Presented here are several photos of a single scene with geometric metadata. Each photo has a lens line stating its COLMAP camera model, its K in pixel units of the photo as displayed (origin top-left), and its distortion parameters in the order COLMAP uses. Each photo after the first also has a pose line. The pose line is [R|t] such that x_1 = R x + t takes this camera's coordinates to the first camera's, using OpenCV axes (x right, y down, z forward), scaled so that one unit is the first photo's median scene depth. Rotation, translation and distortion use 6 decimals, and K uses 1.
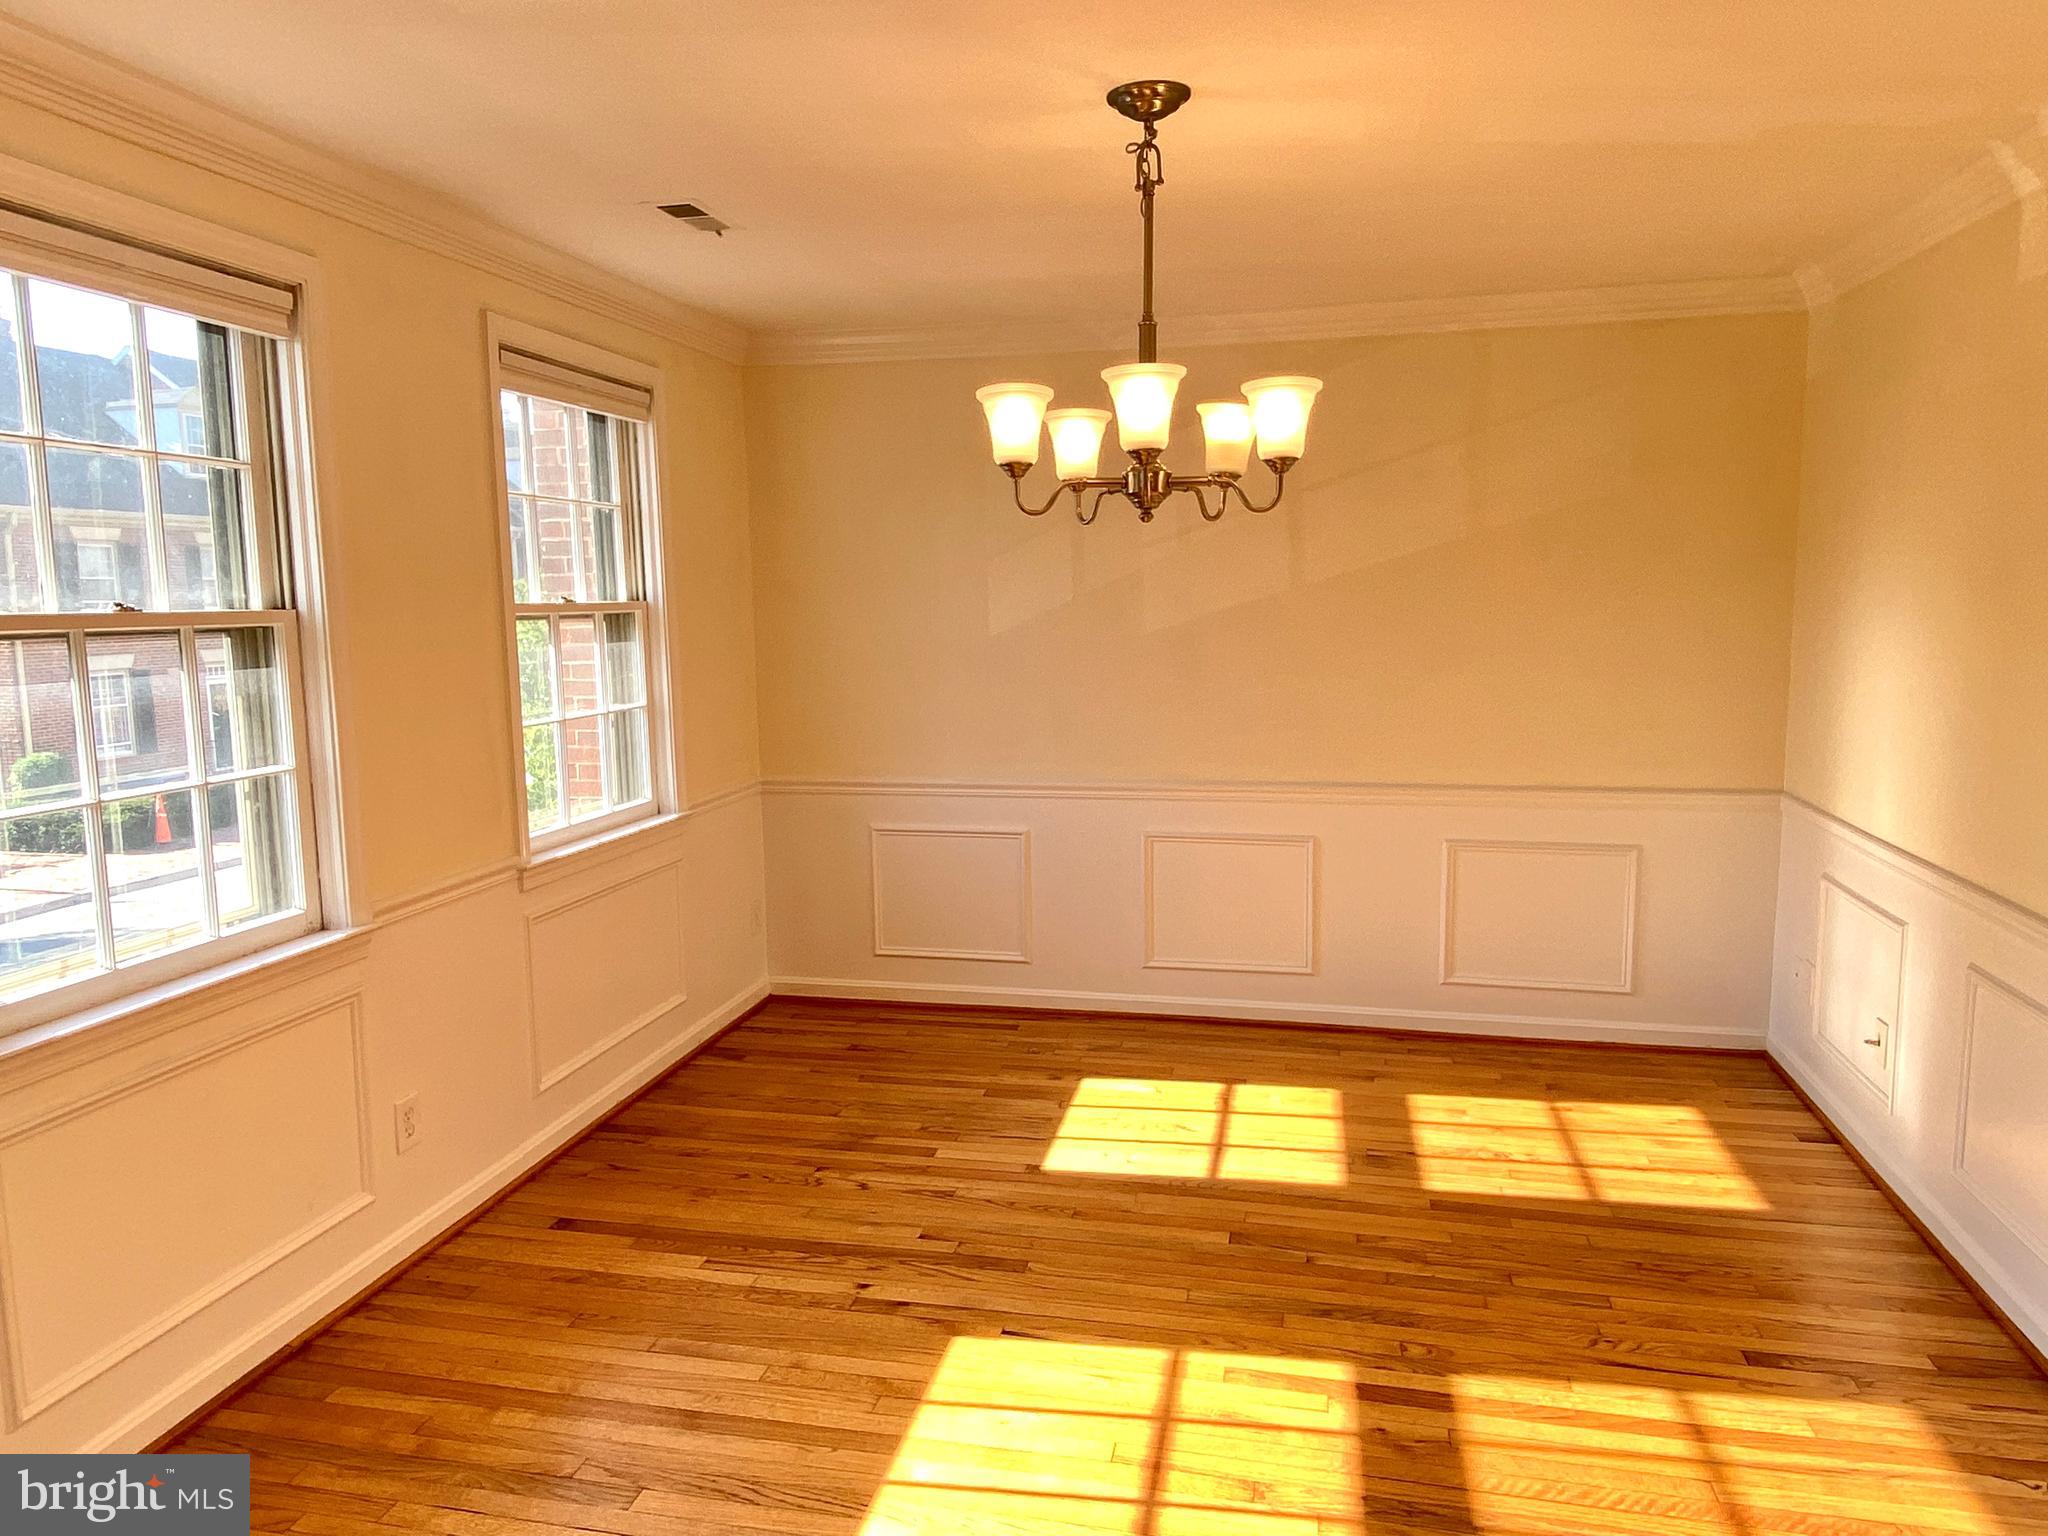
lens RADIAL K [[1334.1, 0, 1024.0], [0, 1334.1, 768.0], [0, 0, 1]] dist [0.086581, -0.108876]
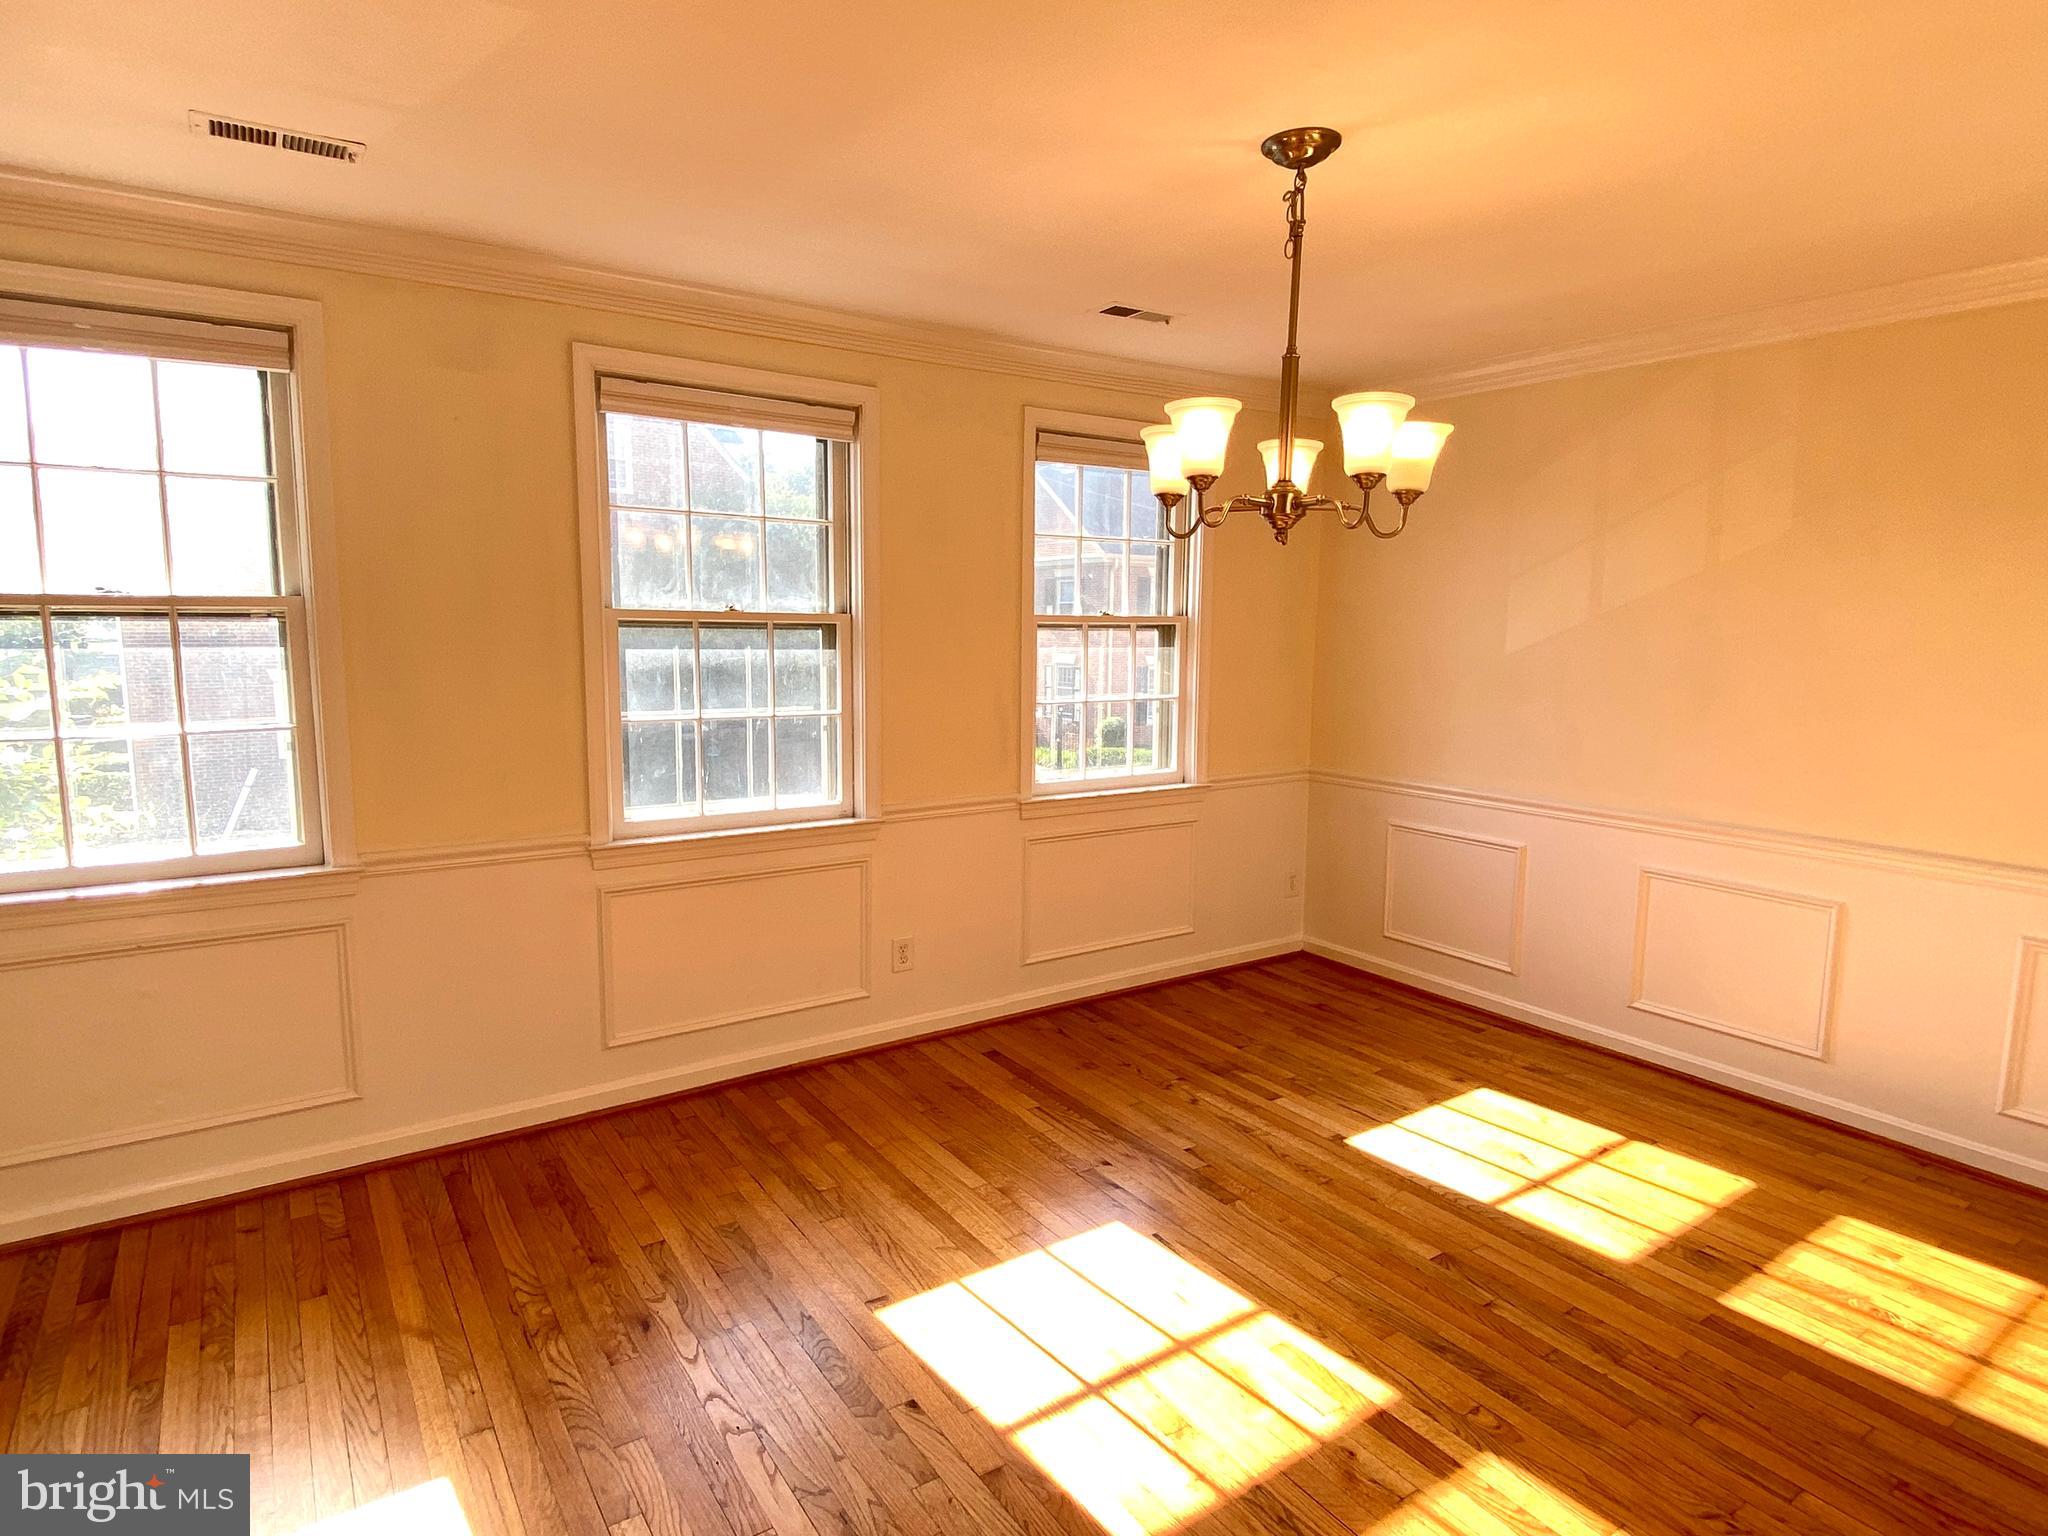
lens RADIAL K [[1110.2, 0, 1024.0], [0, 1110.2, 768.0], [0, 0, 1]] dist [0.059341, -0.066342]
pose [[0.730802, 0.110353, -0.673610, 0.402854], [-0.107818, 0.993119, 0.045724, -0.014591], [0.674020, 0.039212, 0.737671, 0.145506]]
